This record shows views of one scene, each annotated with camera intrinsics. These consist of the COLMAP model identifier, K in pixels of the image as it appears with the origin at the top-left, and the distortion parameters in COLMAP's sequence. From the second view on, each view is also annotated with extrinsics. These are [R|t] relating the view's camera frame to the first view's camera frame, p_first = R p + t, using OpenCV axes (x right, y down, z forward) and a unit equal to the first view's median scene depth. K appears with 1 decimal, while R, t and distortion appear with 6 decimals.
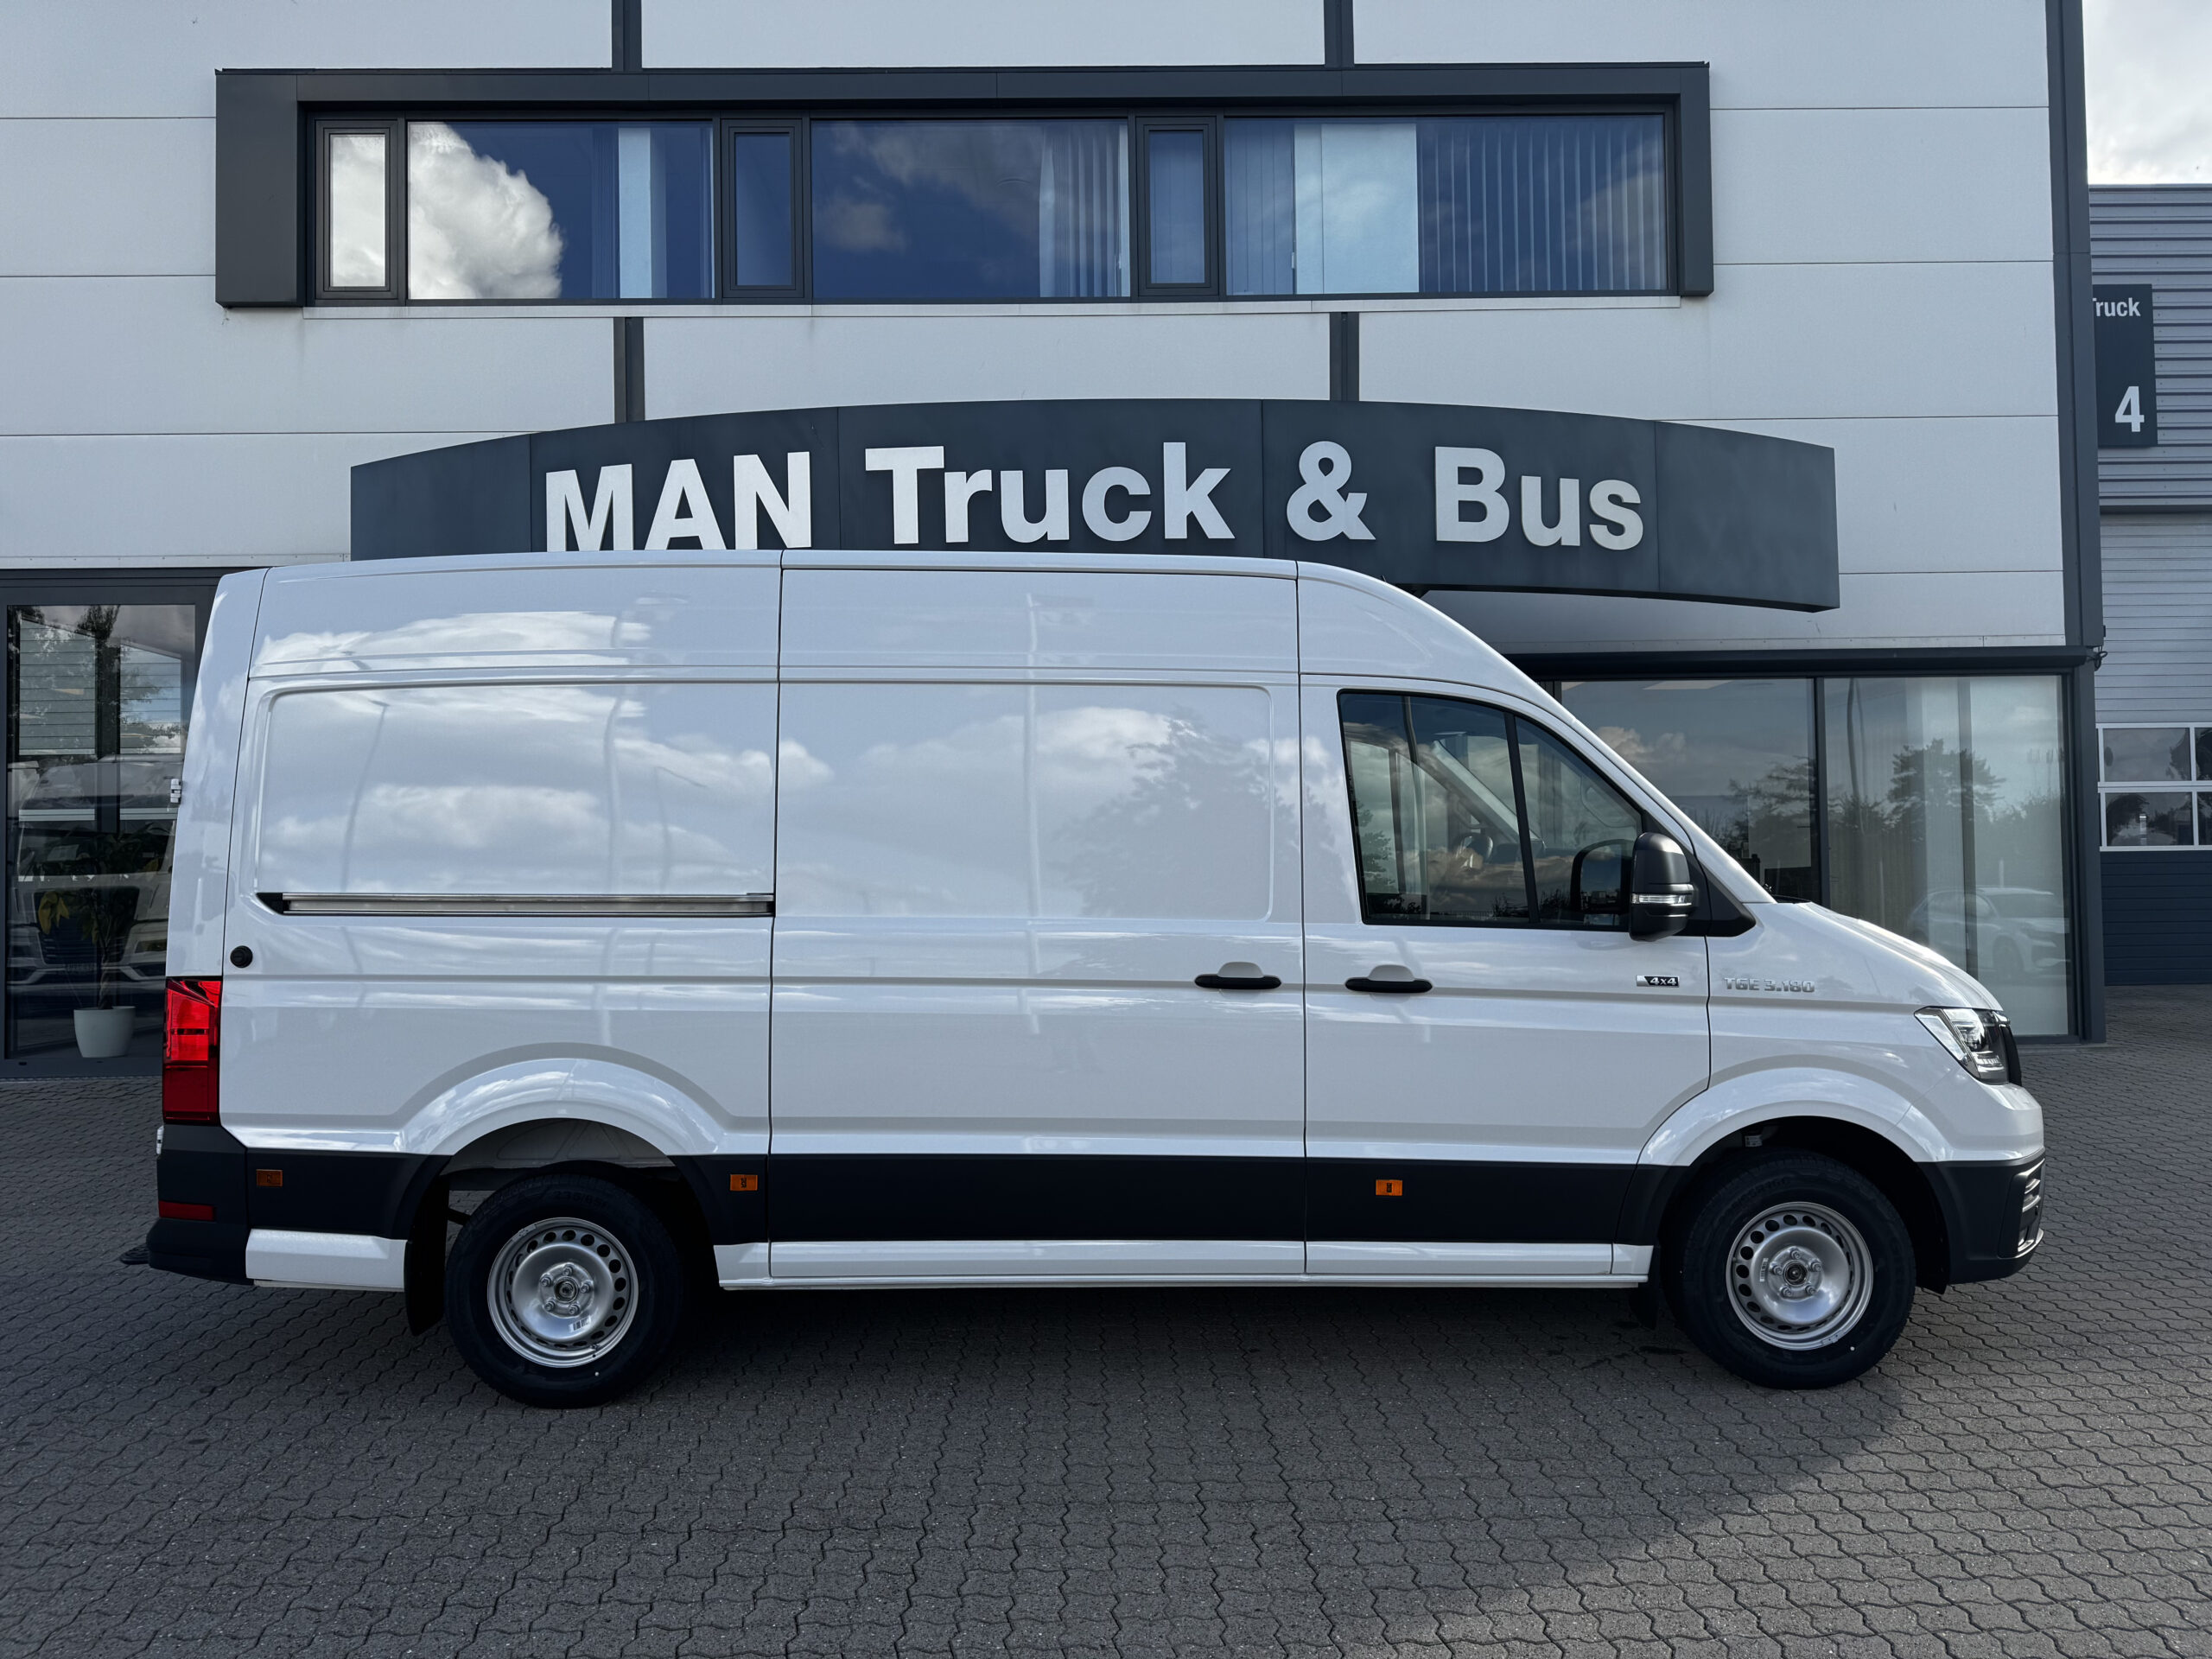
lens RADIAL K [[1580.9, 0, 1106.0], [0, 1580.9, 829.5], [0, 0, 1]] dist [0.055925, -0.079517]
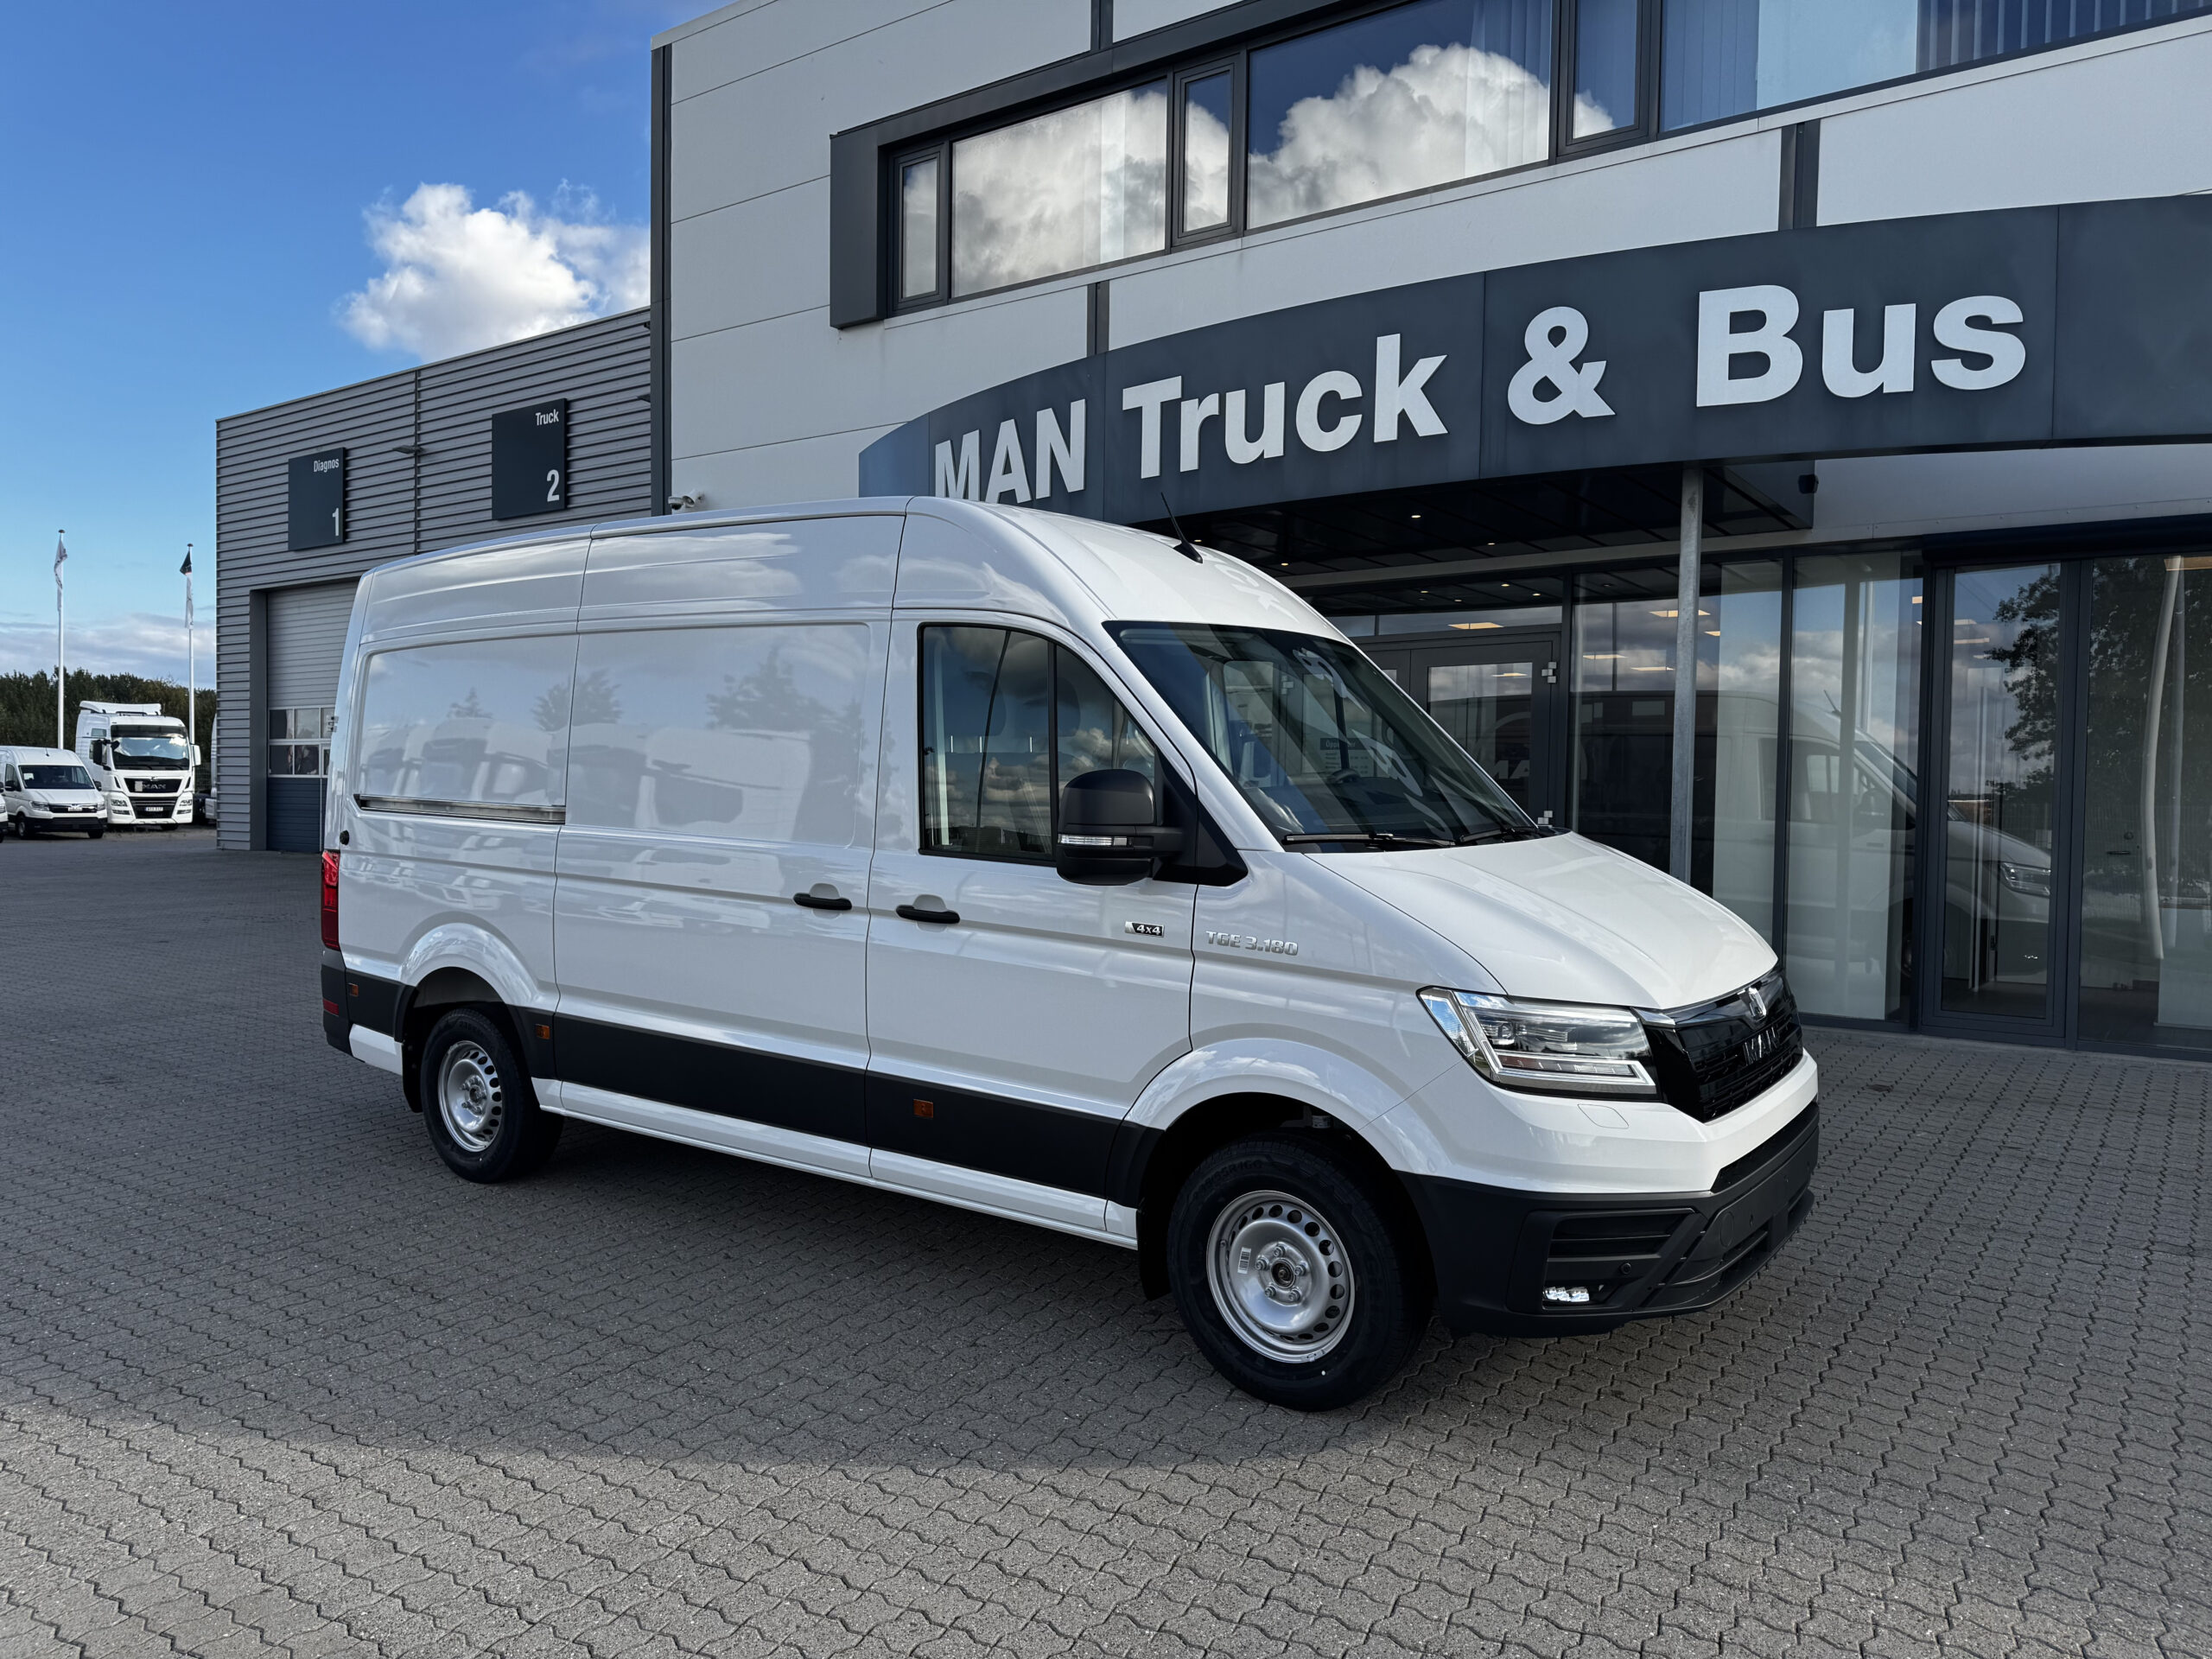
lens RADIAL K [[1580.9, 0, 1106.0], [0, 1580.9, 829.5], [0, 0, 1]] dist [0.055925, -0.079517]
pose [[0.793742, 0.039296, -0.606983, 0.880087], [-0.004441, 0.998259, 0.058821, -0.016735], [0.608238, -0.043993, 0.792535, 0.261061]]
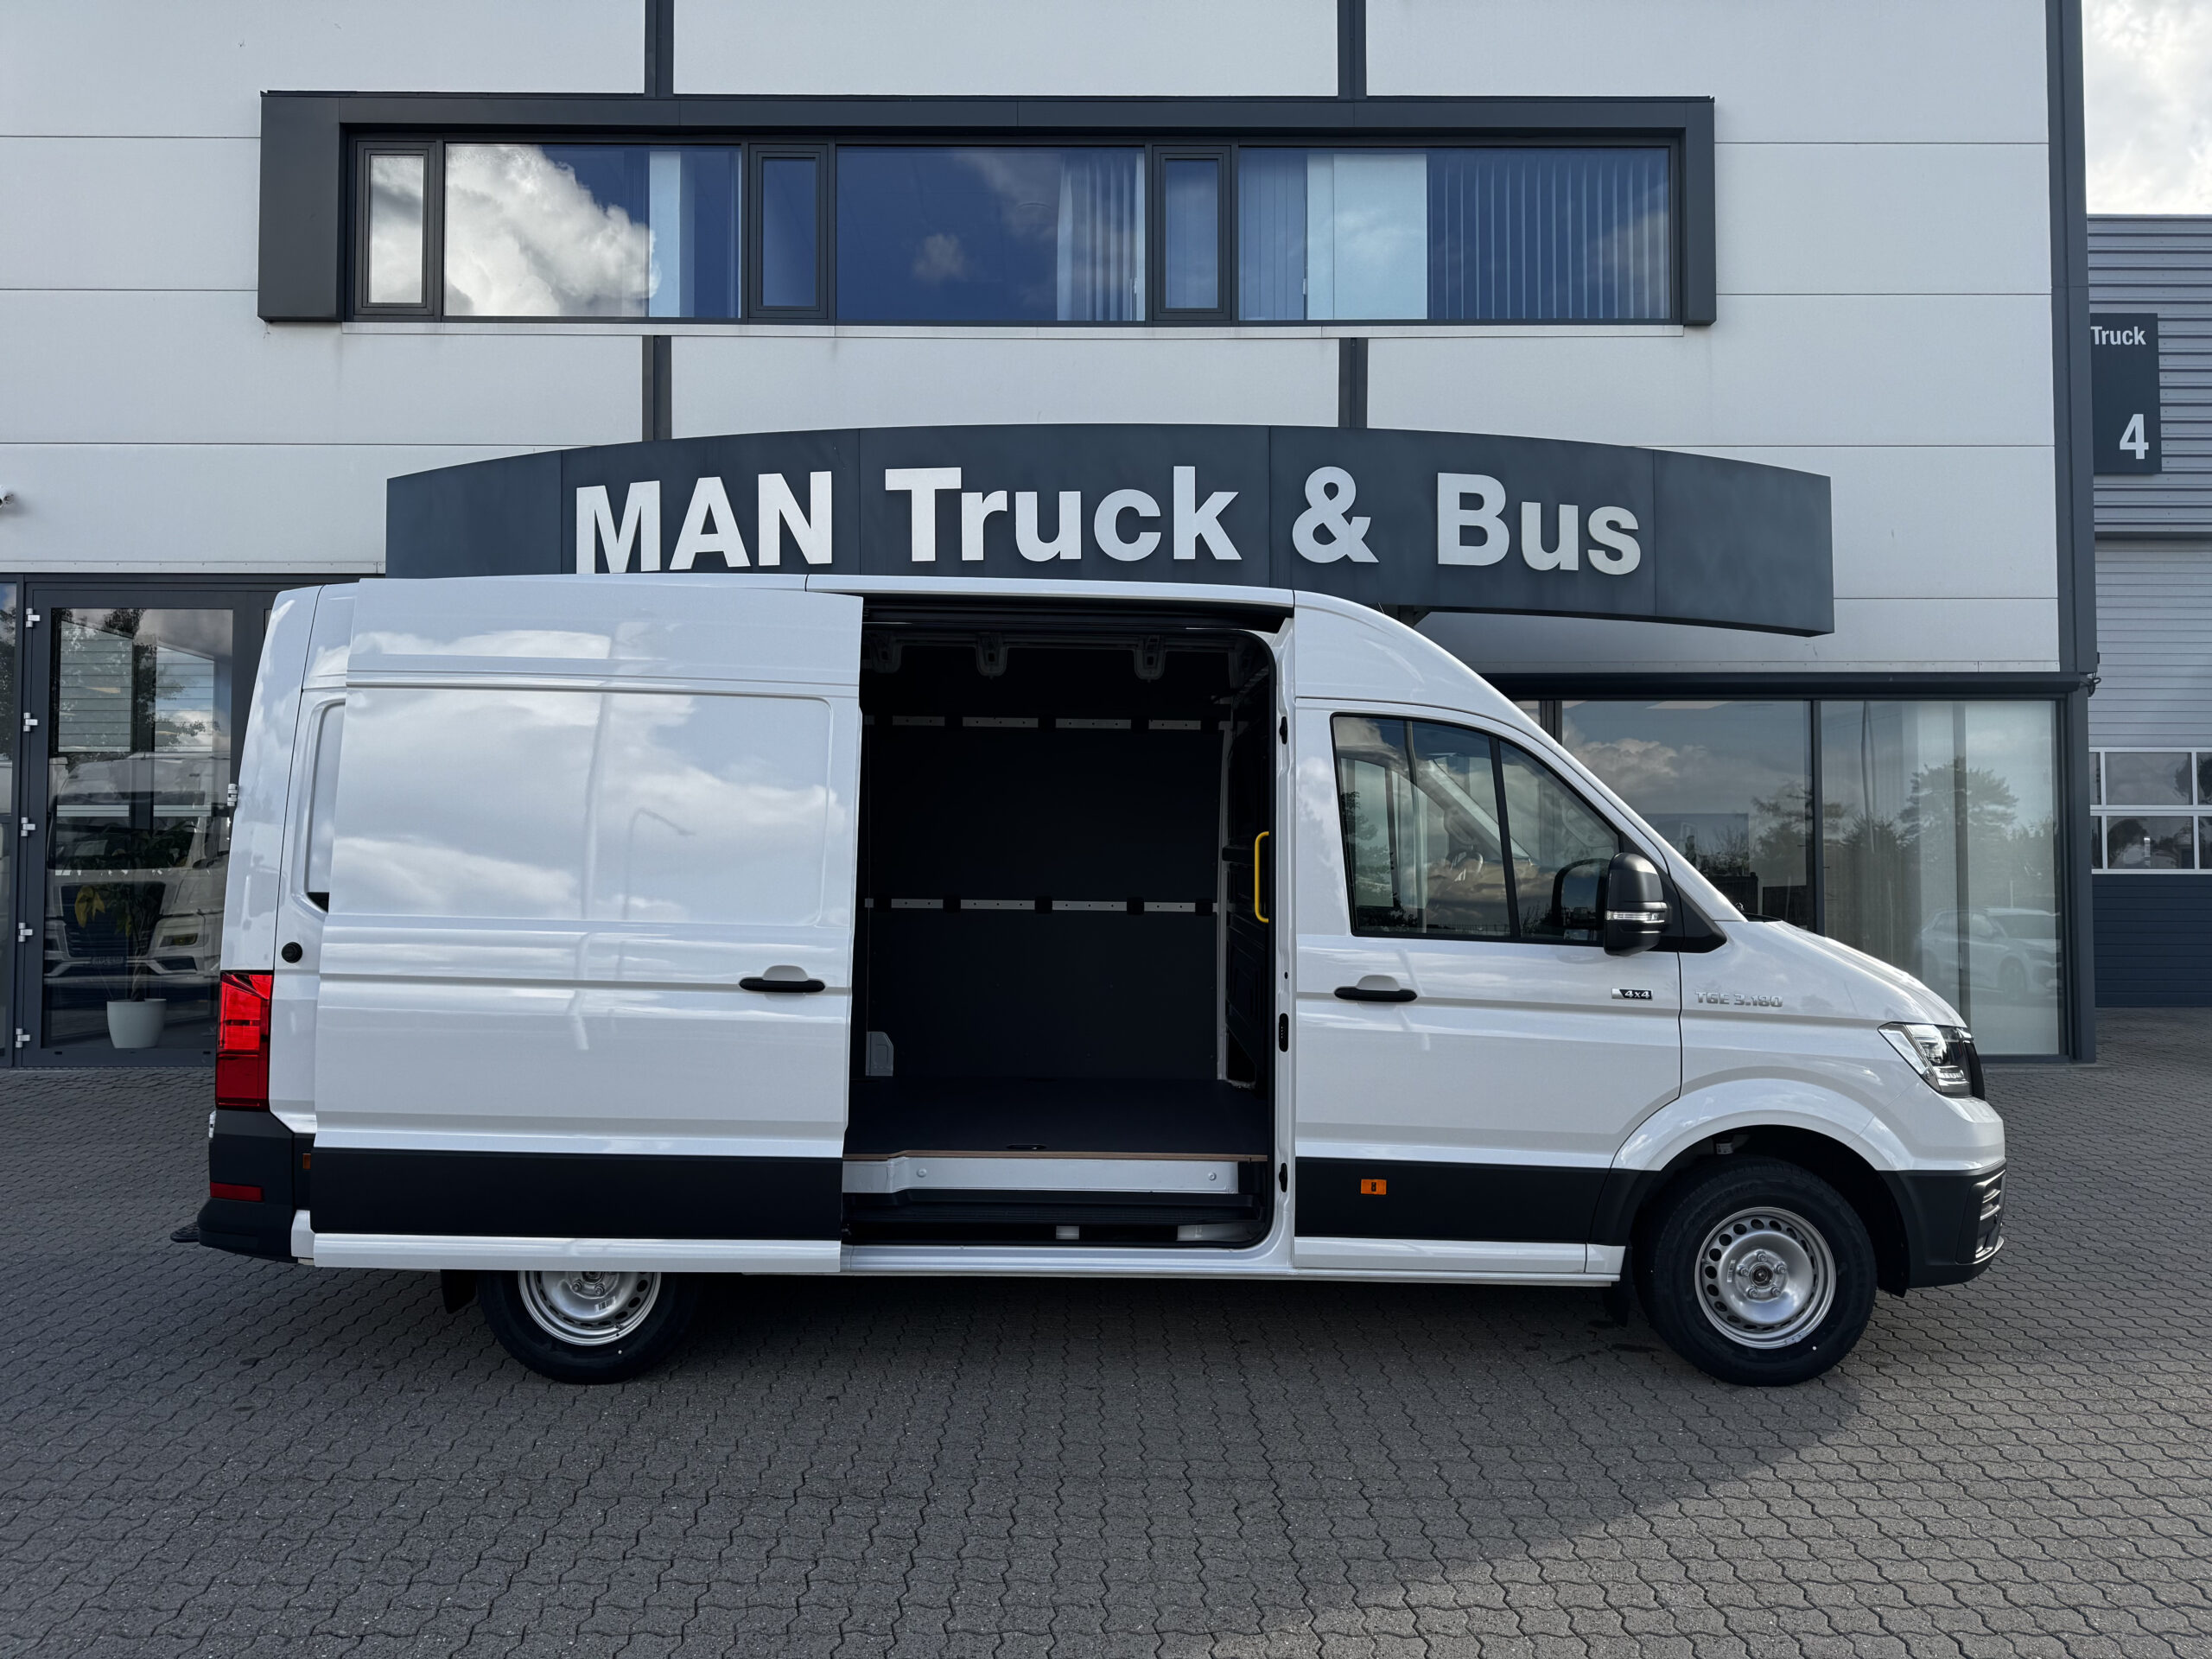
lens RADIAL K [[1580.9, 0, 1106.0], [0, 1580.9, 829.5], [0, 0, 1]] dist [0.055925, -0.079517]
pose [[0.999875, 0.013480, -0.008236, 0.006705], [-0.013518, 0.999898, -0.004551, -0.004052], [0.008174, 0.004661, 0.999956, -0.053633]]
